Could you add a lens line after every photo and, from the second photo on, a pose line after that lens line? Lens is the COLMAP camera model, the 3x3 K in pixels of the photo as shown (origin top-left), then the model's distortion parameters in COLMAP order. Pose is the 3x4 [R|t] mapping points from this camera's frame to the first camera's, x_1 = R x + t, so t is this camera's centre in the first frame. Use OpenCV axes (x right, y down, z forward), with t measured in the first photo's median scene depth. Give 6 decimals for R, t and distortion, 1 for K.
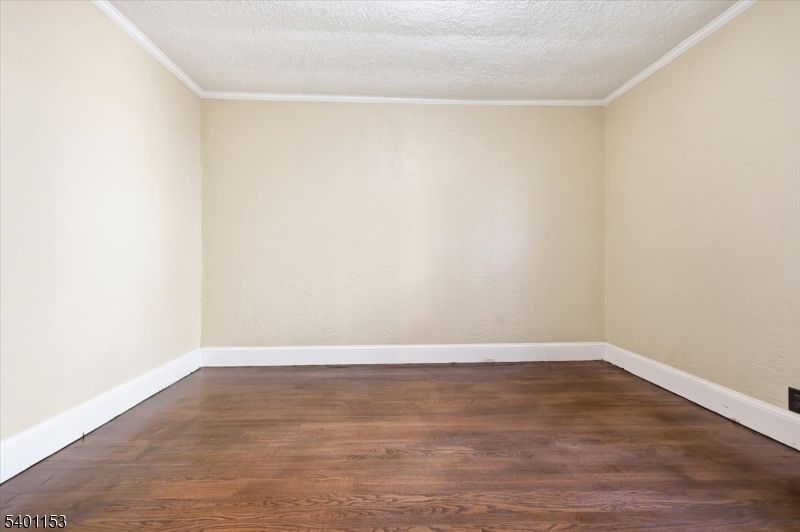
lens RADIAL K [[323.8, 0, 393.2], [0, 323.8, 265.9], [0, 0, 1]] dist [0.007575, 0.000156]
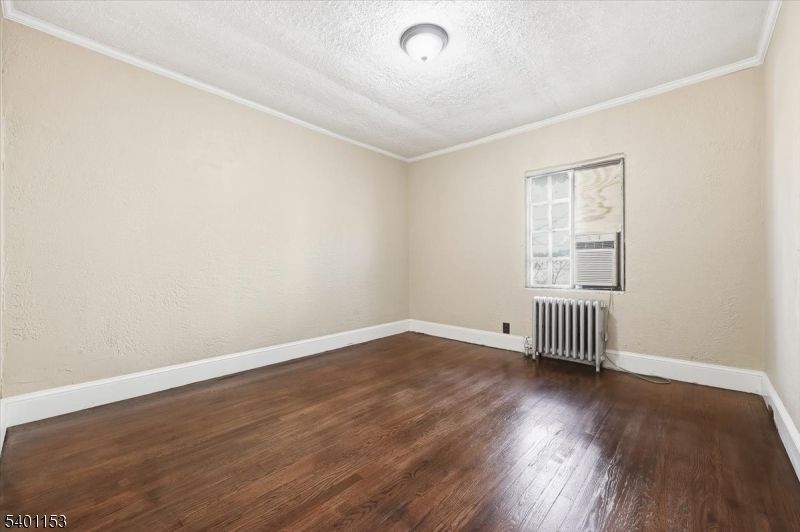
lens RADIAL K [[323.8, 0, 393.2], [0, 323.8, 265.9], [0, 0, 1]] dist [0.007575, 0.000156]
pose [[0.709932, -0.002590, 0.704265, -0.775928], [0.009946, 0.999930, -0.006348, -0.004307], [-0.704200, 0.011512, 0.709908, -0.026657]]
